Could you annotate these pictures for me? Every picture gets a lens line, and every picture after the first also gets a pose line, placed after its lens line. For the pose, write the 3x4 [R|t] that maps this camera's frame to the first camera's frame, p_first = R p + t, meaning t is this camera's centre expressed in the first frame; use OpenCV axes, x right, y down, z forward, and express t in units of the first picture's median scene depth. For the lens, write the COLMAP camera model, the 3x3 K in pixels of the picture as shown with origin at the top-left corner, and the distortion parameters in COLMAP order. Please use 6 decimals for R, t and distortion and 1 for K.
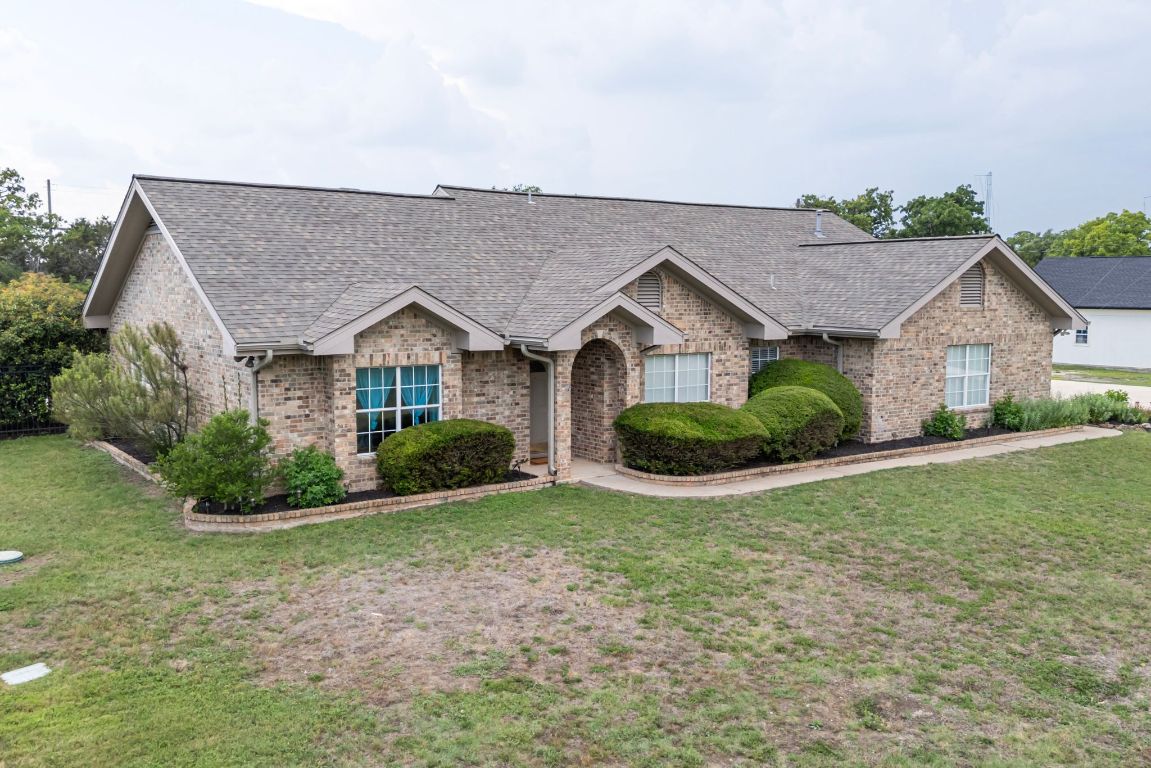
lens RADIAL K [[1025.5, 0, 575.5], [0, 1025.5, 384.0], [0, 0, 1]] dist [0.057655, -0.000536]
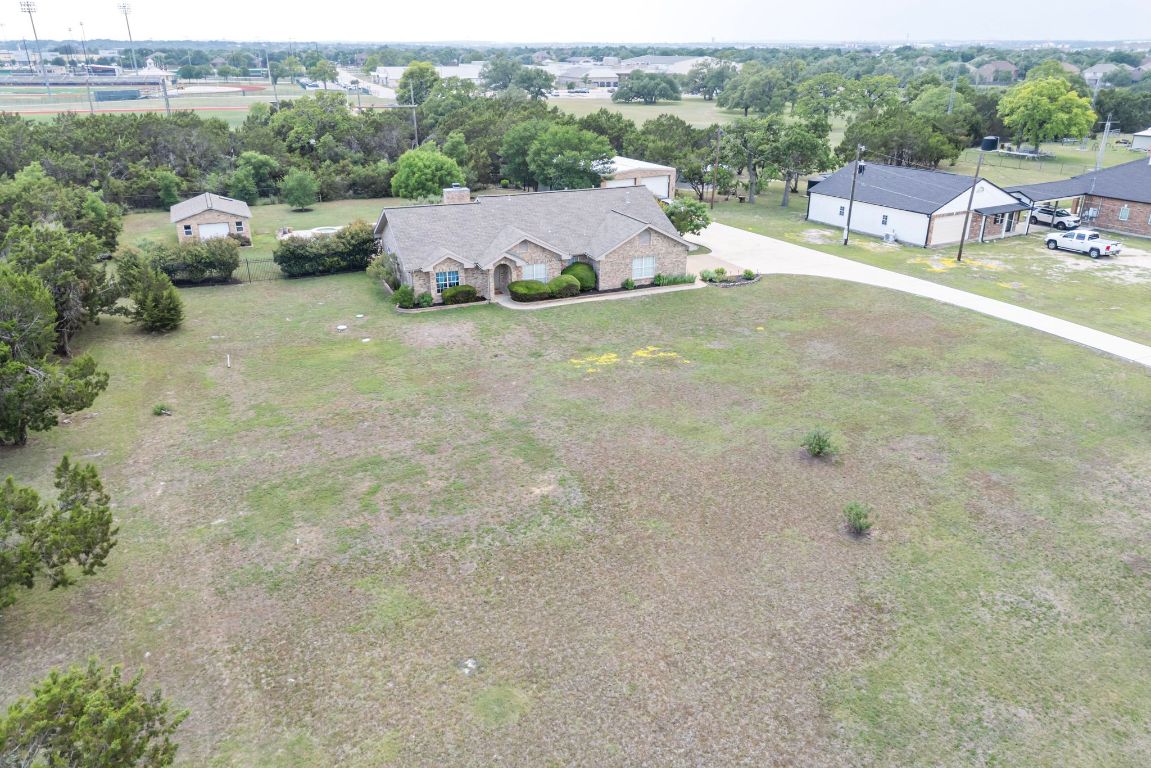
lens RADIAL K [[774.0, 0, 575.5], [0, 774.0, 384.0], [0, 0, 1]] dist [0.044742, -0.000361]
pose [[0.978353, 0.079257, -0.191166, 0.903289], [-0.019612, 0.955105, 0.295618, -0.490035], [0.206014, -0.285470, 0.935984, -1.783747]]
